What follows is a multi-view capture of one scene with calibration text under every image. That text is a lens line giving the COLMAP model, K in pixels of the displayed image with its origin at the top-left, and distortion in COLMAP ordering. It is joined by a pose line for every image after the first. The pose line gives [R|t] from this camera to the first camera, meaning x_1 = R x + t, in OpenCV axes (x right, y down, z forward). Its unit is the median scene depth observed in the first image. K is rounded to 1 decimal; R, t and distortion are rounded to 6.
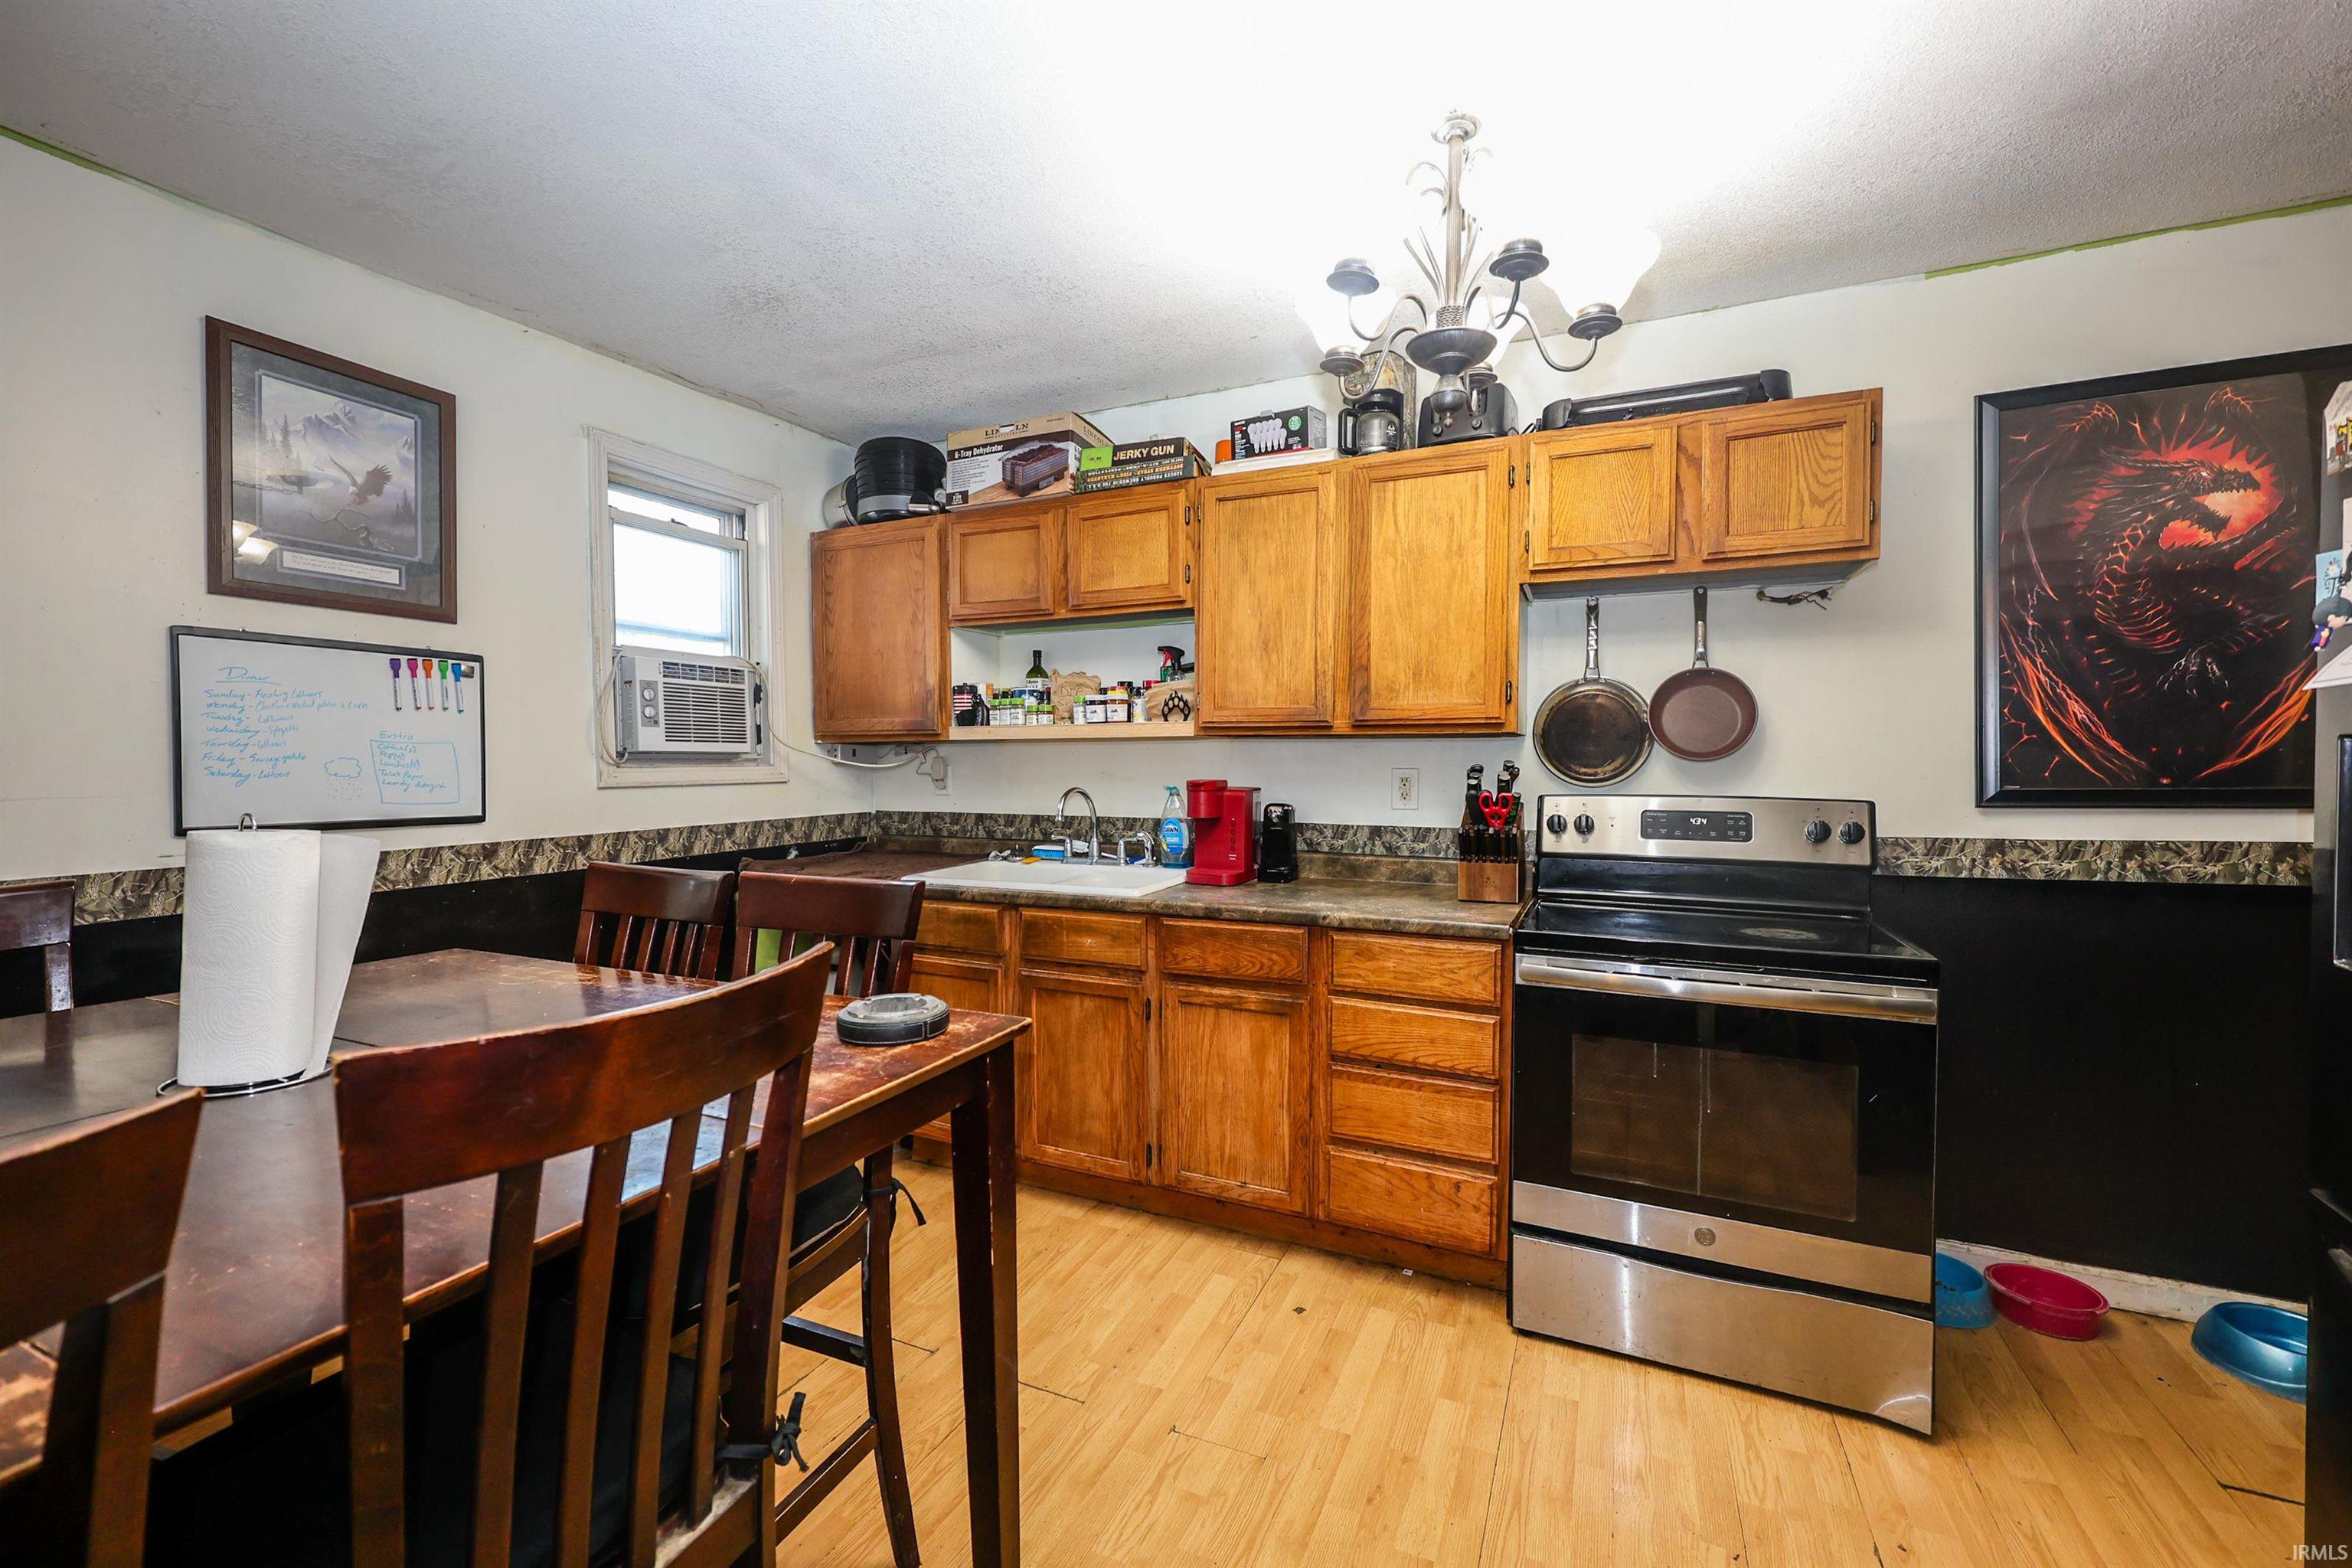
lens RADIAL K [[951.6, 0, 1176.0], [0, 951.6, 784.0], [0, 0, 1]] dist [0.002749, -0.000131]
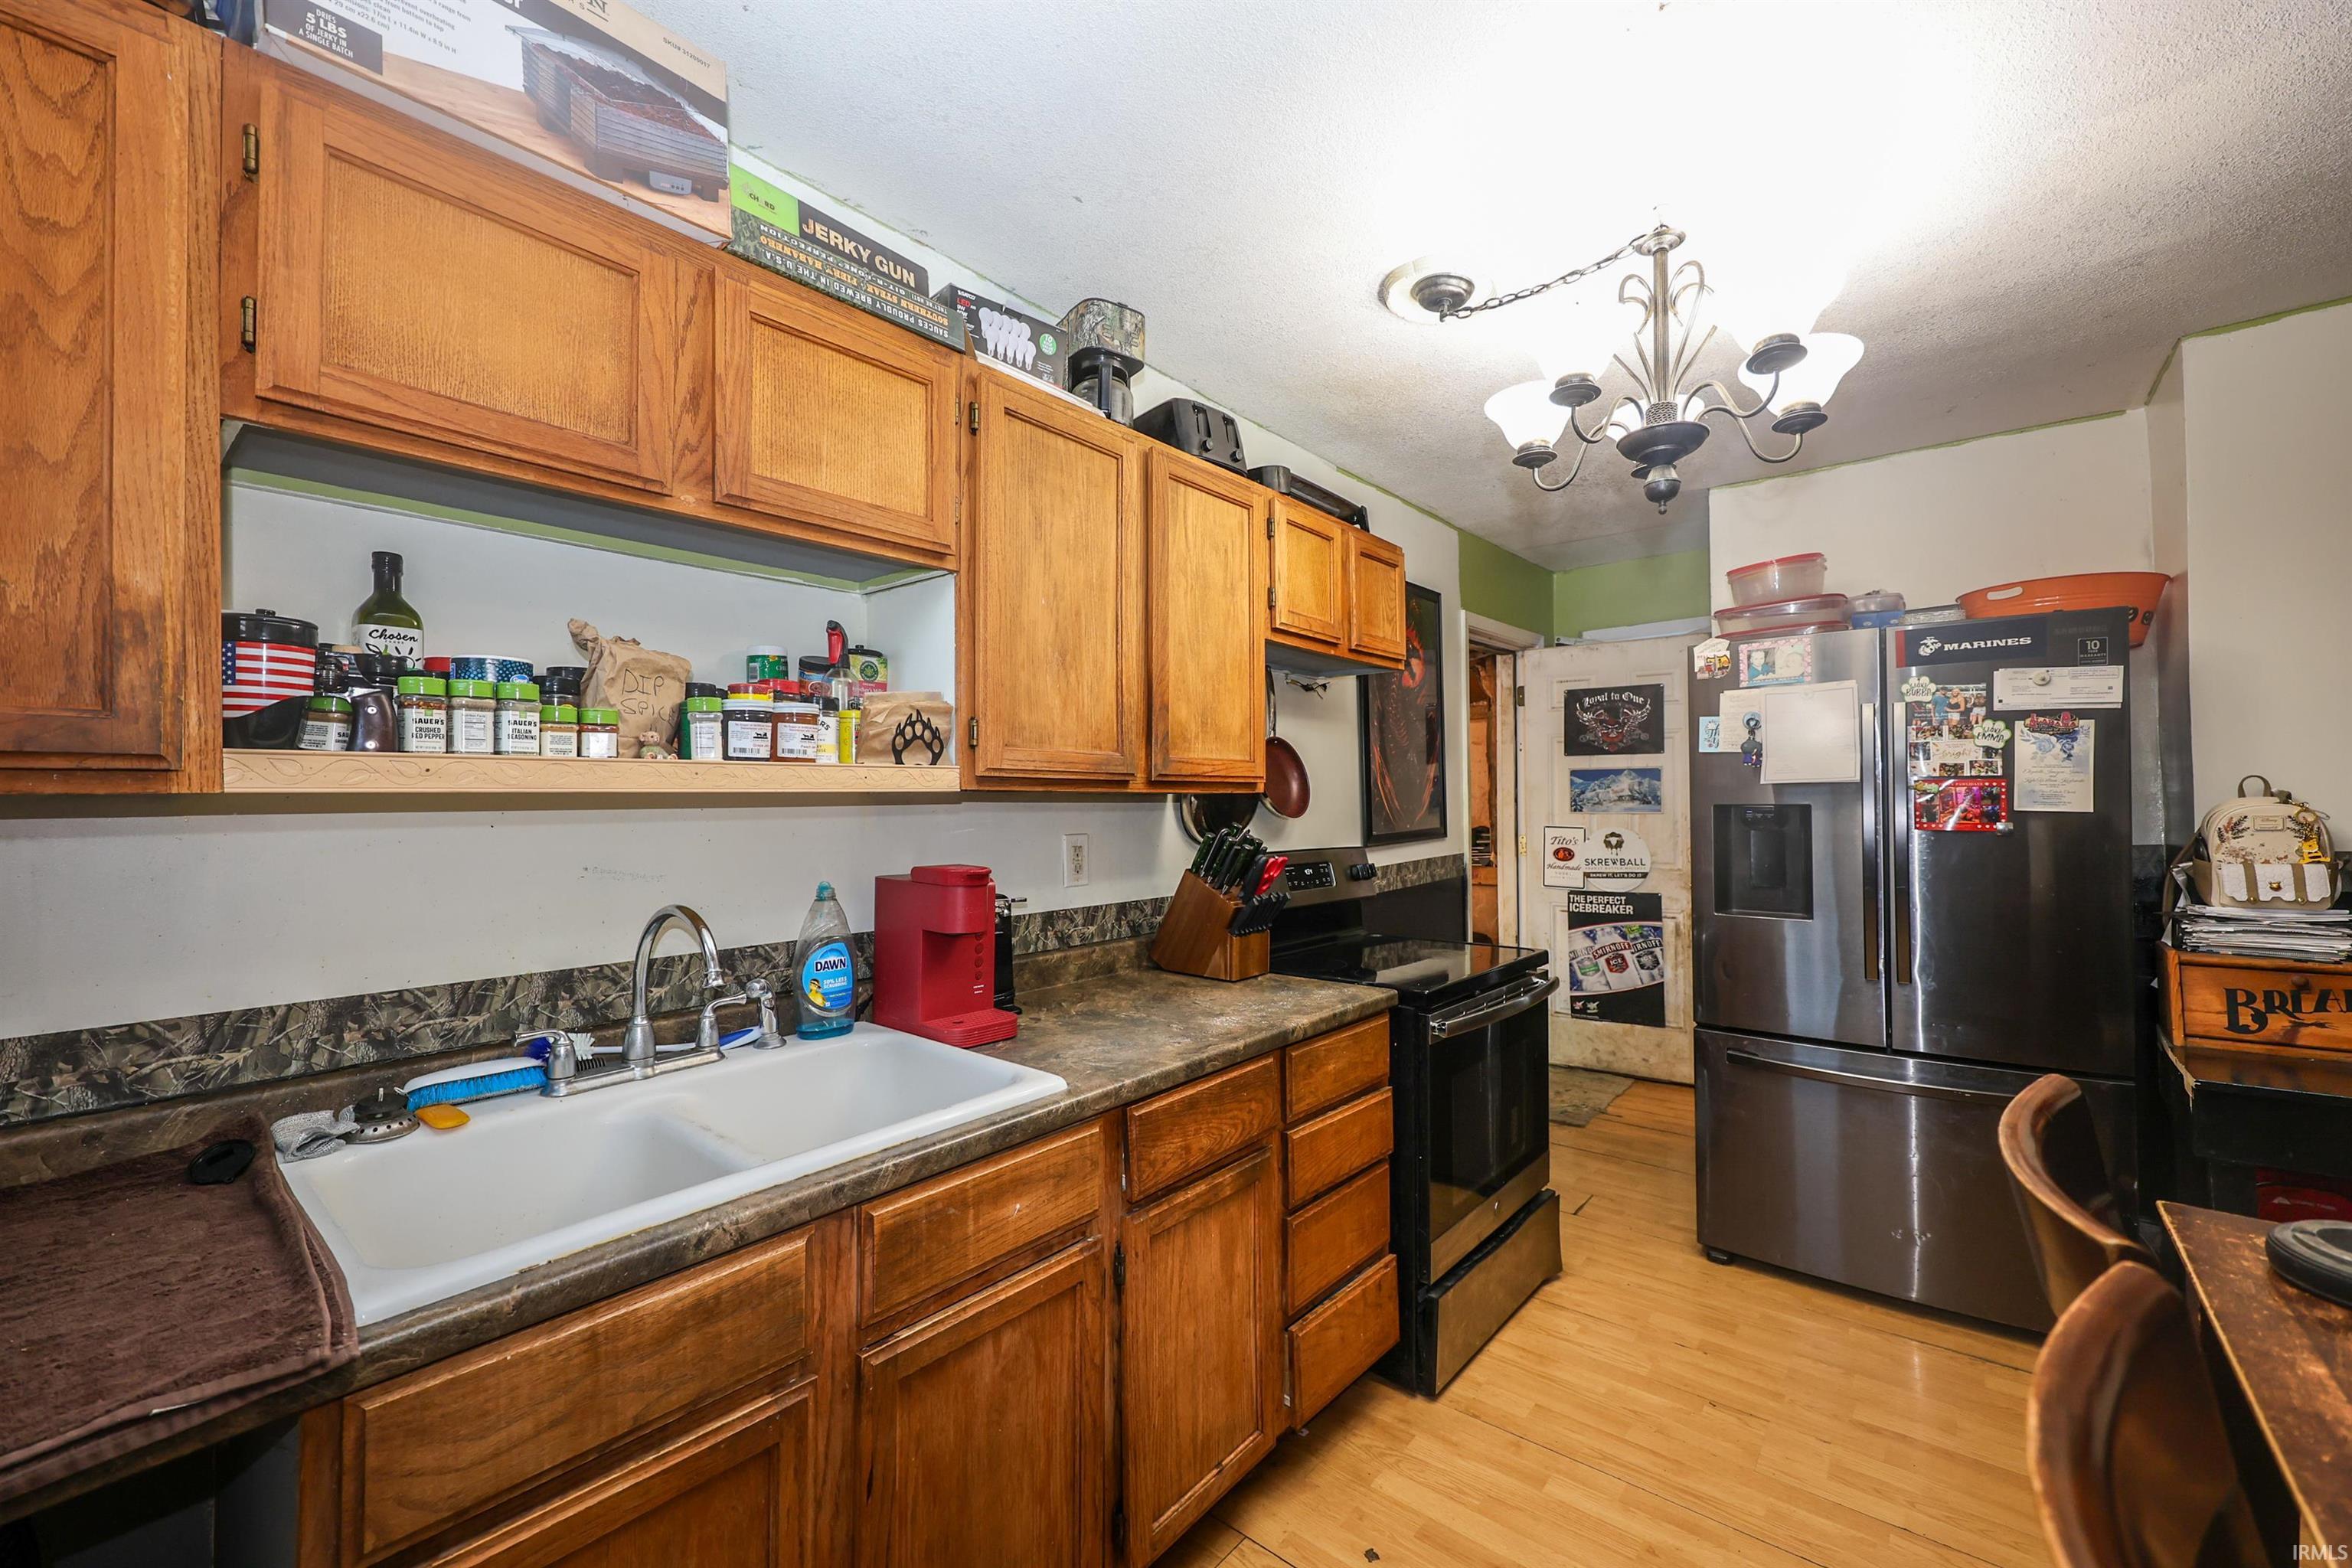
lens RADIAL K [[951.6, 0, 1176.0], [0, 951.6, 784.0], [0, 0, 1]] dist [0.002749, -0.000131]
pose [[0.260987, 0.014501, 0.965233, -0.523395], [0.029589, 0.999297, -0.023013, -0.039126], [-0.964889, 0.034566, 0.260374, 0.746261]]
